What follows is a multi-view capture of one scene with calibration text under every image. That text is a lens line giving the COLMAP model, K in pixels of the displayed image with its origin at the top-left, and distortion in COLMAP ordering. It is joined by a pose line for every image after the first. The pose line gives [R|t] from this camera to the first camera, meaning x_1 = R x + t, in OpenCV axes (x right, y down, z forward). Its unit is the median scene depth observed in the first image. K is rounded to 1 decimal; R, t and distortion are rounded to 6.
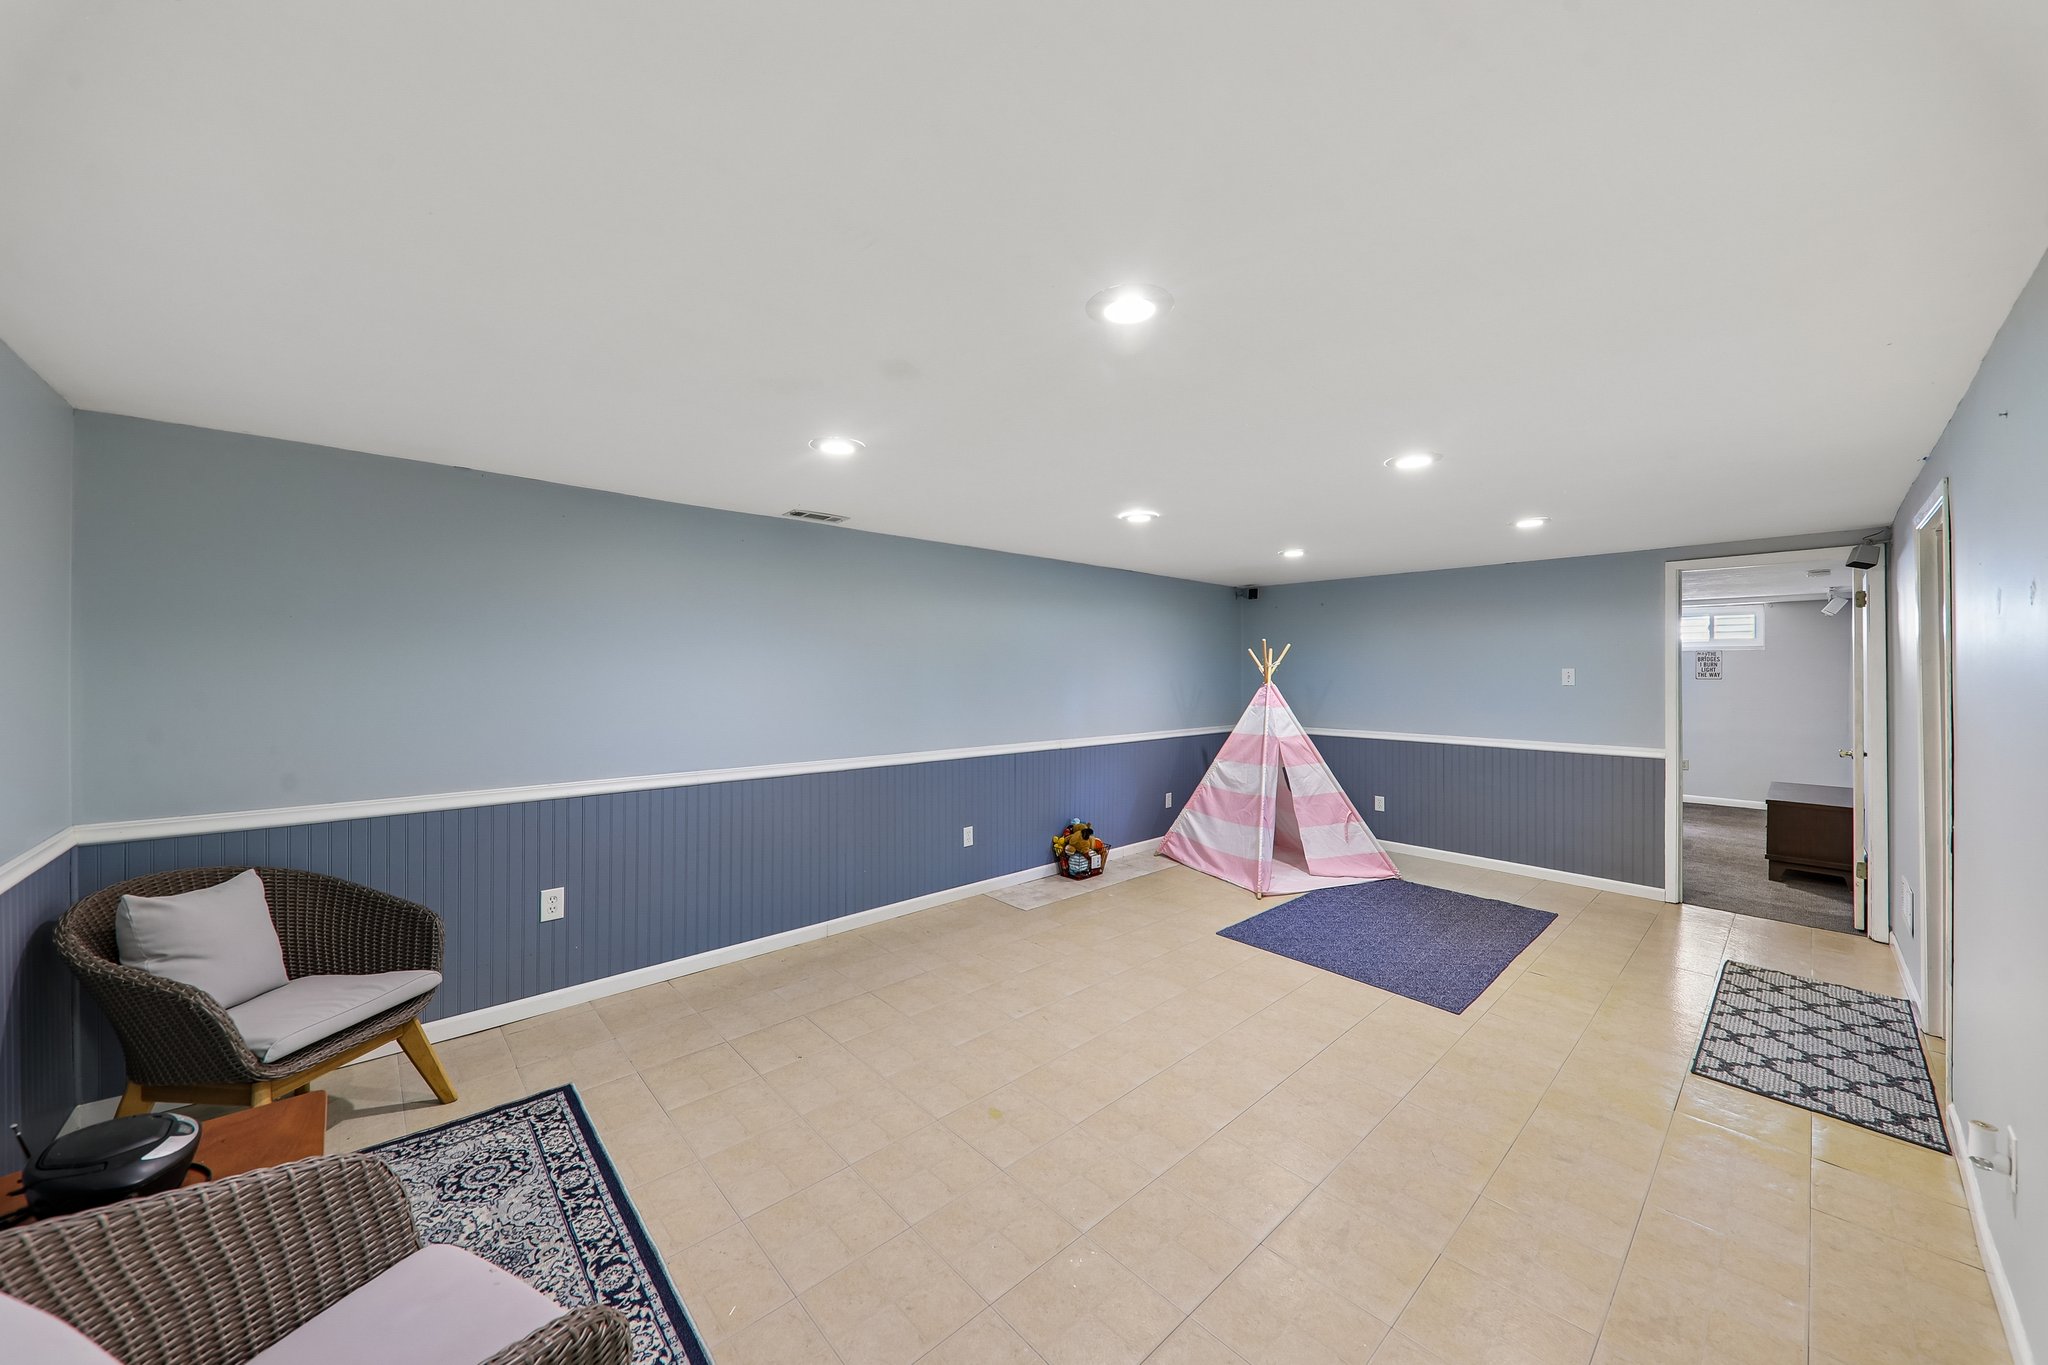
lens RADIAL K [[726.2, 0, 1018.1], [0, 726.2, 667.1], [0, 0, 1]] dist [-0.000083, -0.000307]
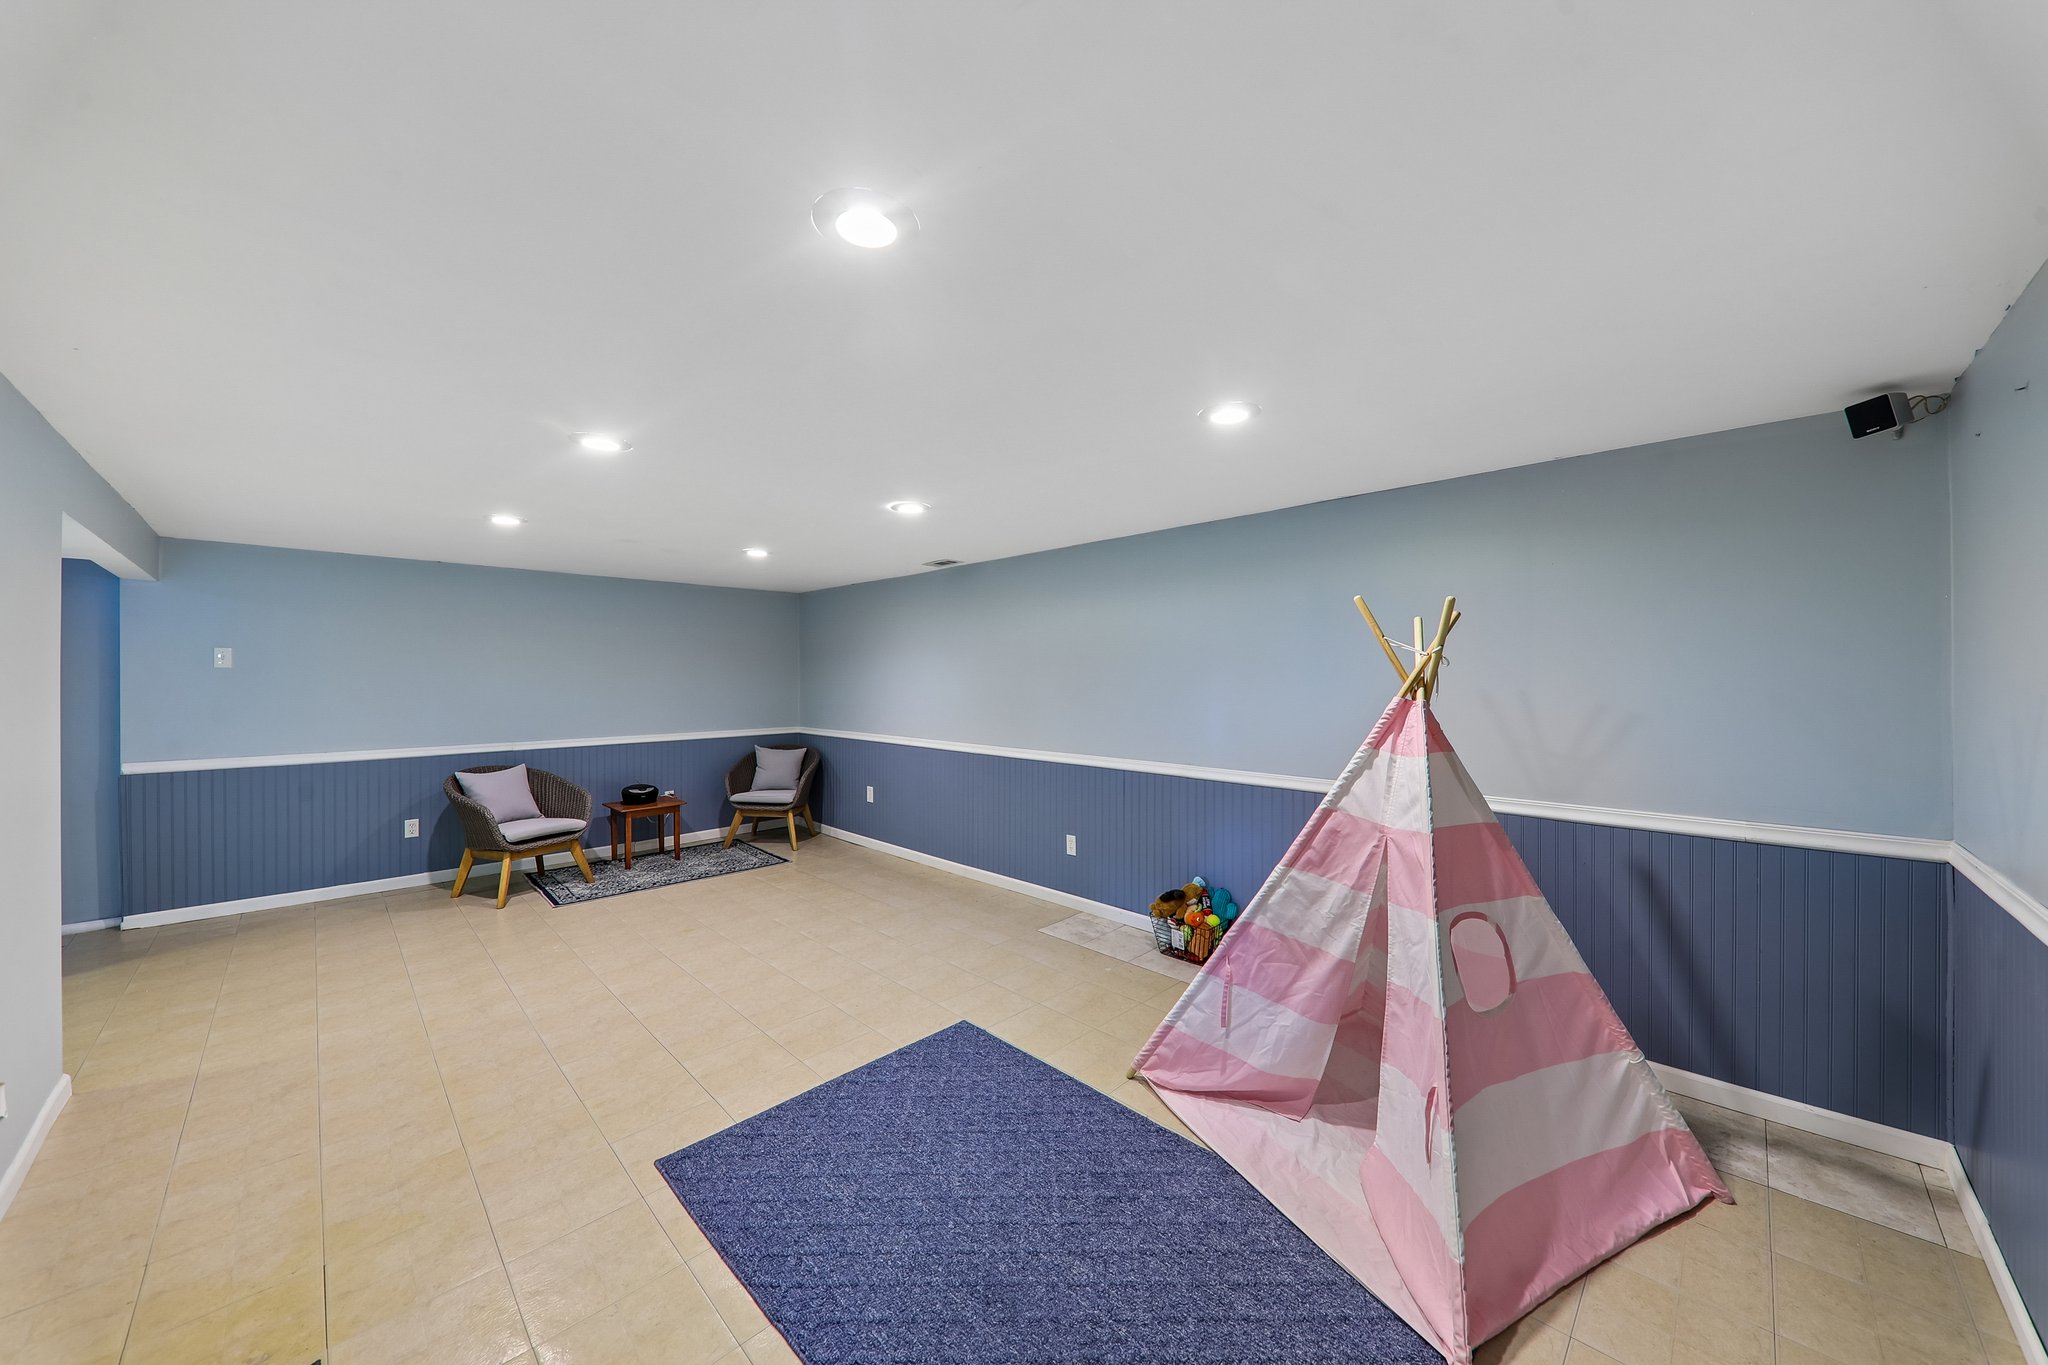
lens RADIAL K [[720.4, 0, 1029.0], [0, 720.4, 679.6], [0, 0, 1]] dist [0.012802, -0.006909]
pose [[0.043182, -0.002194, -0.999065, 0.892624], [0.001853, 0.999996, -0.002116, 0.013698], [0.999065, -0.001760, 0.043186, 0.902887]]
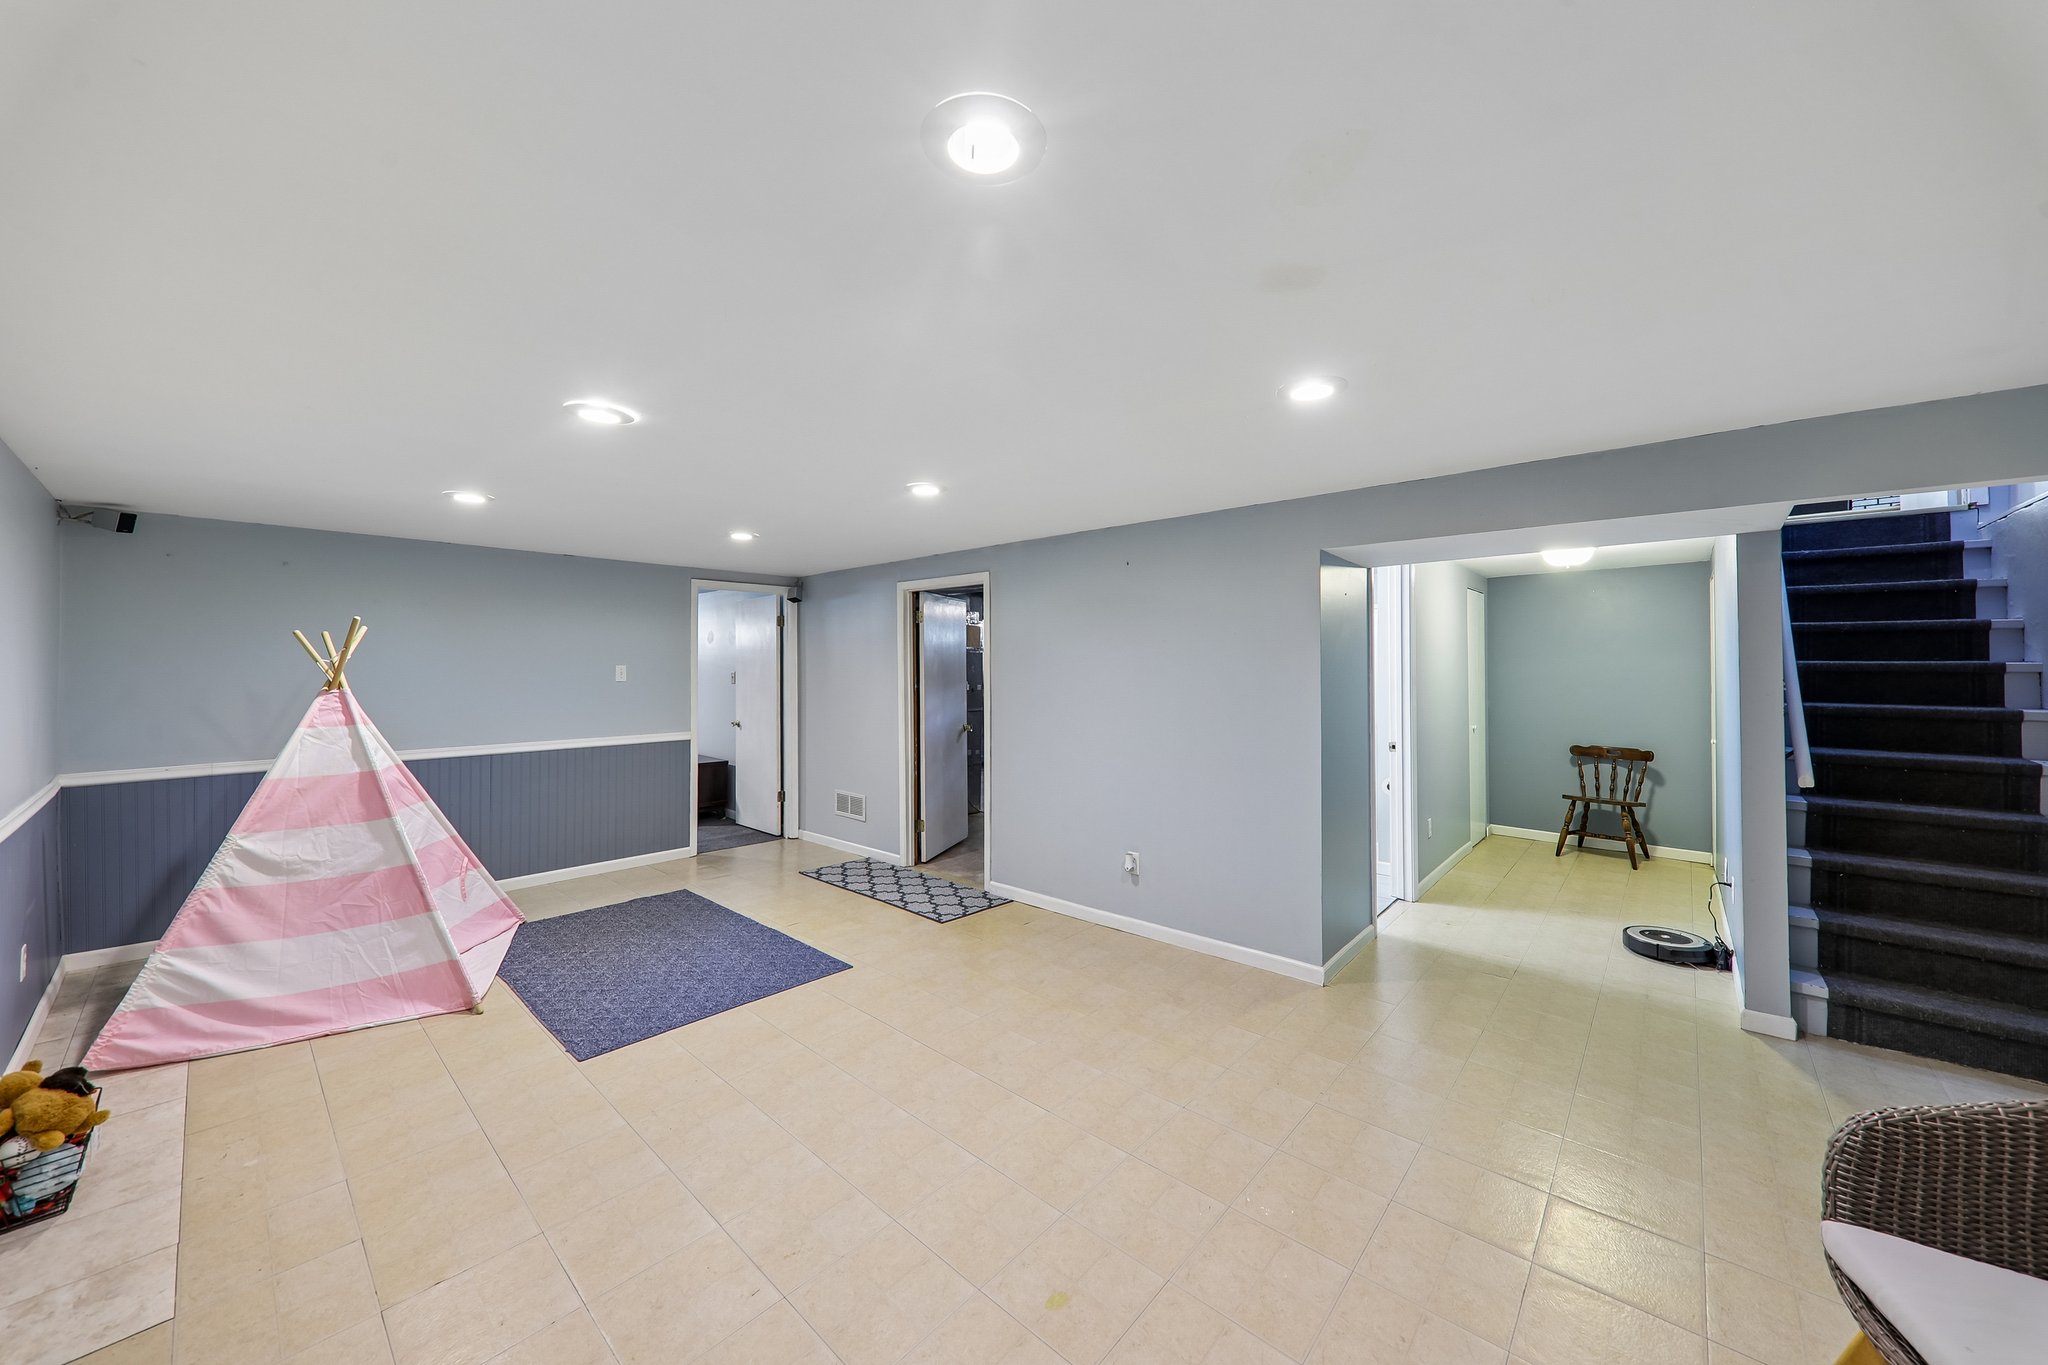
lens RADIAL K [[726.2, 0, 1018.1], [0, 726.2, 667.1], [0, 0, 1]] dist [-0.000083, -0.000307]
pose [[-0.095824, 0.000608, 0.995398, -0.377230], [-0.001375, 0.999999, -0.000743, 0.004775], [-0.995397, -0.001440, -0.095823, 0.579498]]
